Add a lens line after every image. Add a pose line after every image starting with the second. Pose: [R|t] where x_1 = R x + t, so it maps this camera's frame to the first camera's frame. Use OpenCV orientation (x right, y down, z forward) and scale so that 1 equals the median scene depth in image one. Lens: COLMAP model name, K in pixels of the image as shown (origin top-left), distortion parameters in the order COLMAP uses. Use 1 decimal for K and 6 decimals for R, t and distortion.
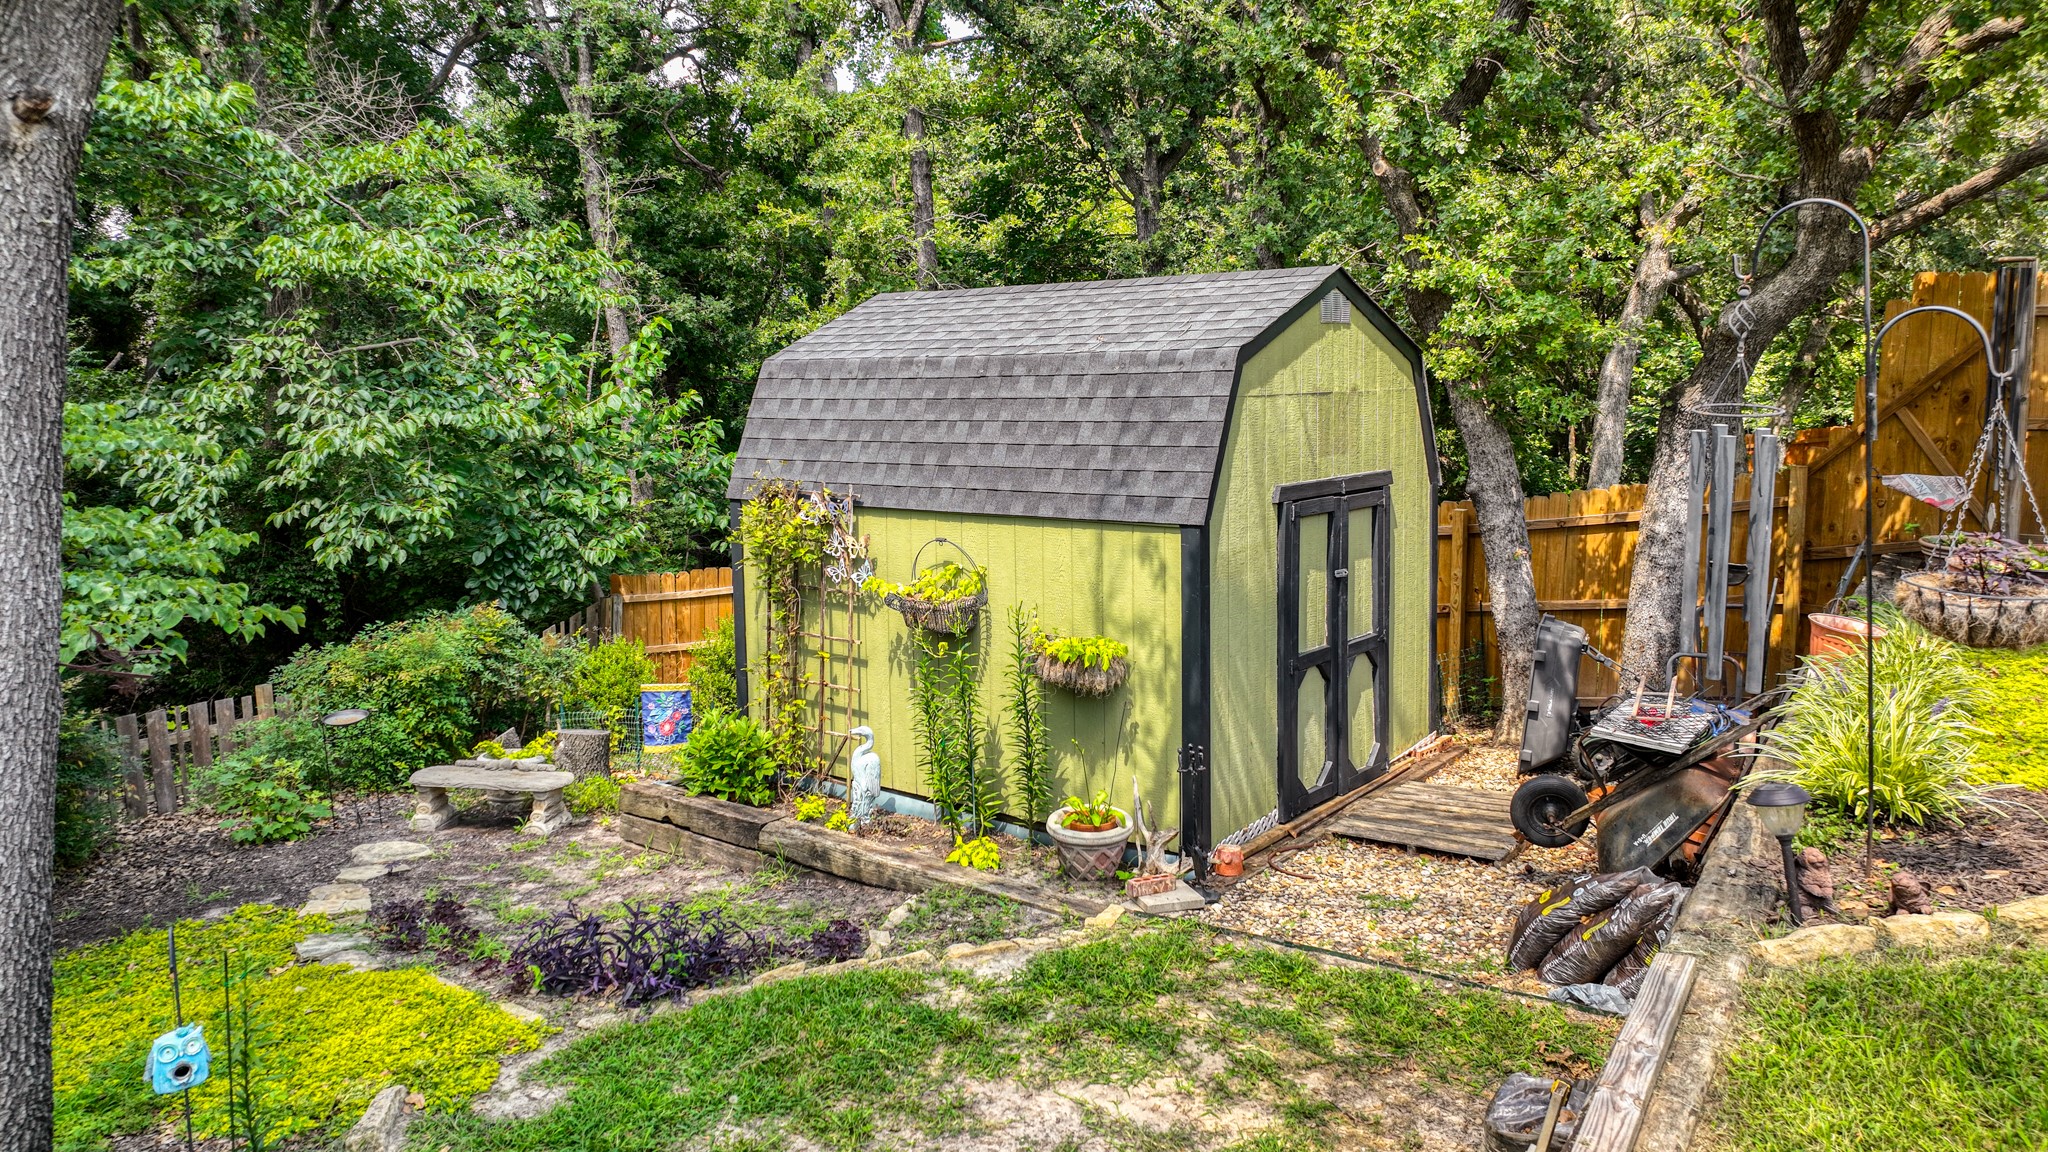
lens RADIAL K [[1469.0, 0, 1018.2], [0, 1469.0, 531.9], [0, 0, 1]] dist [-0.001818, 0.000196]
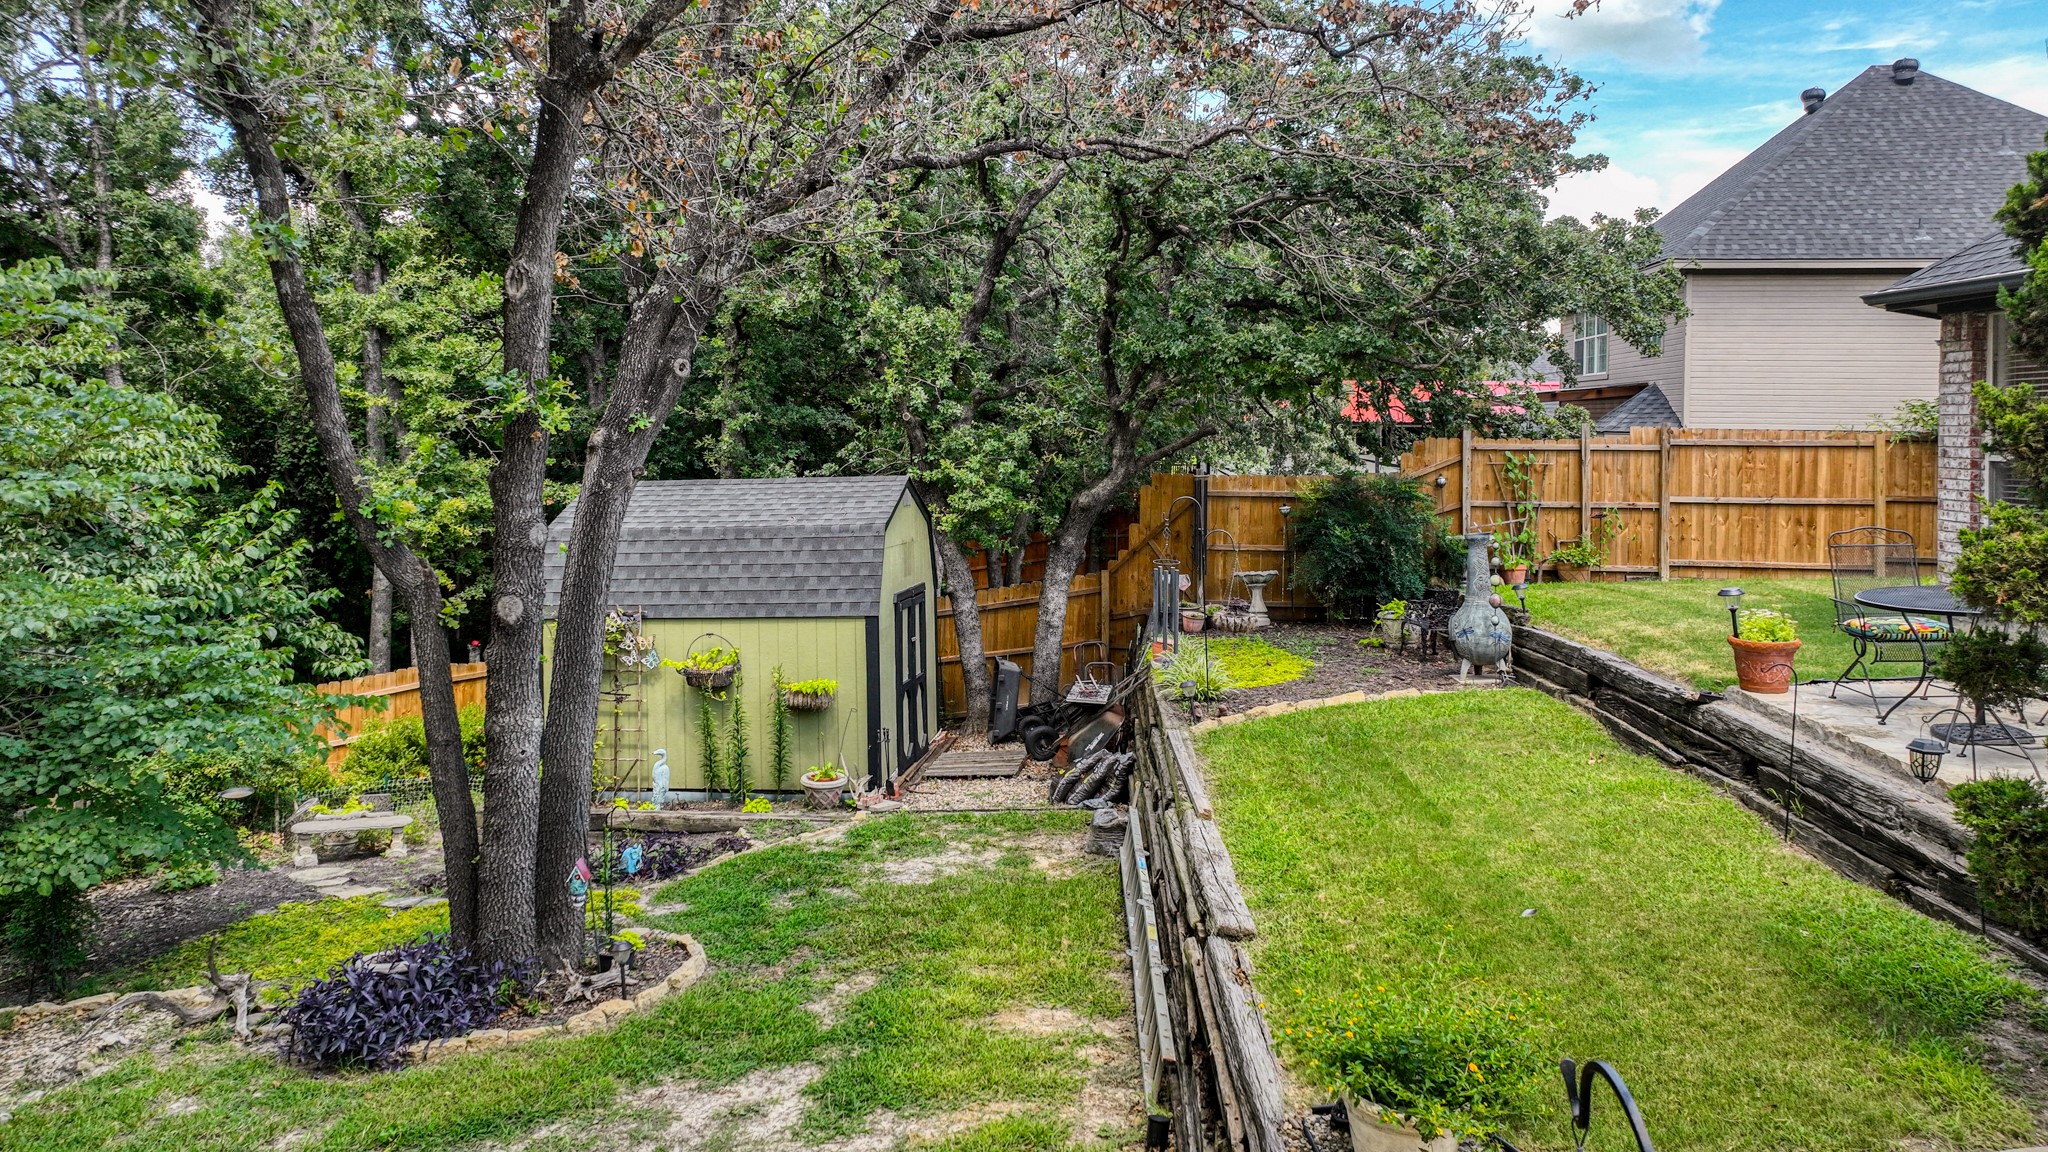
lens RADIAL K [[1469.0, 0, 1018.2], [0, 1469.0, 531.9], [0, 0, 1]] dist [-0.001818, 0.000196]
pose [[0.865240, -0.026618, 0.500651, -0.594648], [0.061652, 0.996660, -0.053560, 0.000532], [-0.497553, 0.077208, 0.863991, -0.681524]]
